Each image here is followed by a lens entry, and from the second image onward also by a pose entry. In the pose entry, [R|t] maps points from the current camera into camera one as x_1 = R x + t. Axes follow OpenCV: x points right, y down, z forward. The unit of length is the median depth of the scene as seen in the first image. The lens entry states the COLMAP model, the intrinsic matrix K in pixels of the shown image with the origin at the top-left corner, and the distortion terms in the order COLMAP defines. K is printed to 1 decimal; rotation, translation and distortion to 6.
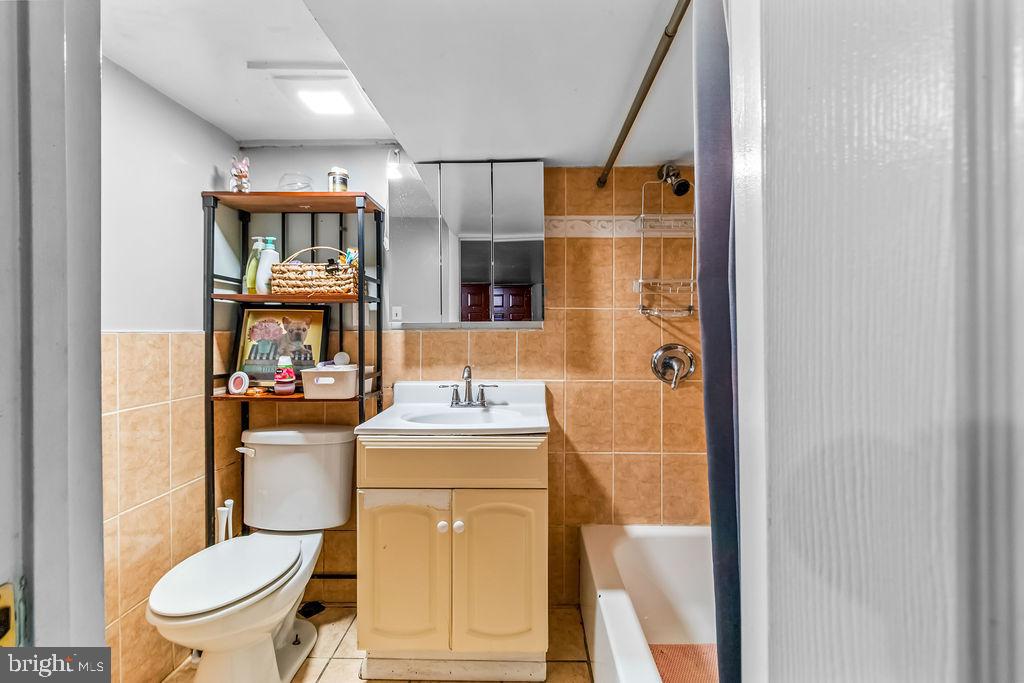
lens RADIAL K [[465.7, 0, 515.9], [0, 465.7, 335.8], [0, 0, 1]] dist [0.000748, -0.000011]
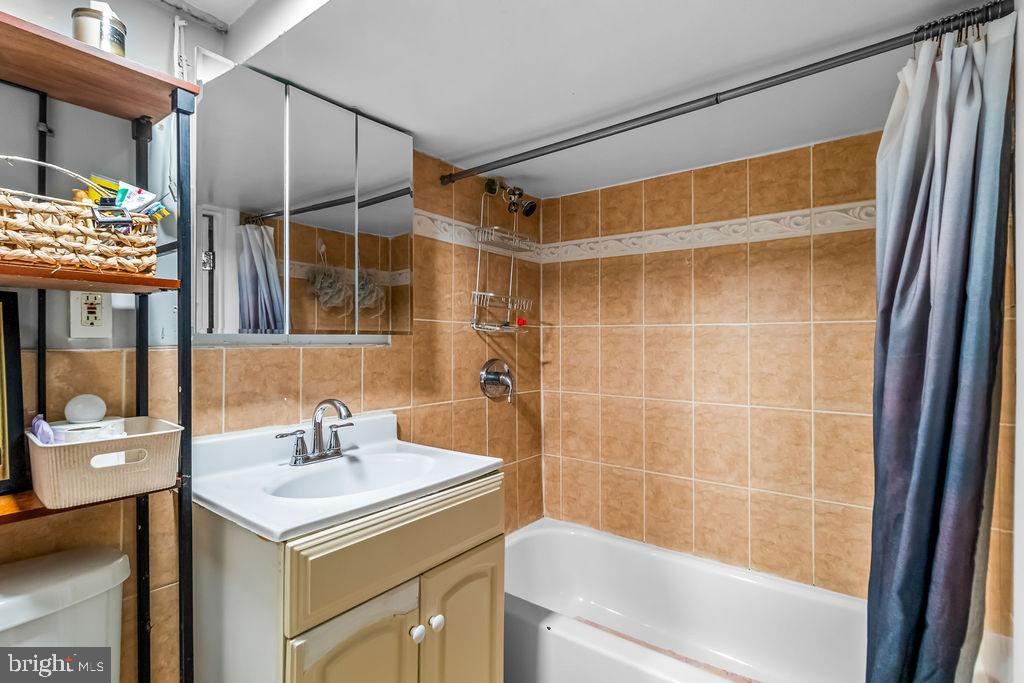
lens RADIAL K [[496.6, 0, 512.0], [0, 496.6, 341.5], [0, 0, 1]] dist [-0.002149, -0.000181]
pose [[0.587325, 0.002819, 0.809346, -0.504688], [0.001677, 0.999988, -0.004700, -0.015340], [-0.809349, 0.004118, 0.587313, 0.340445]]
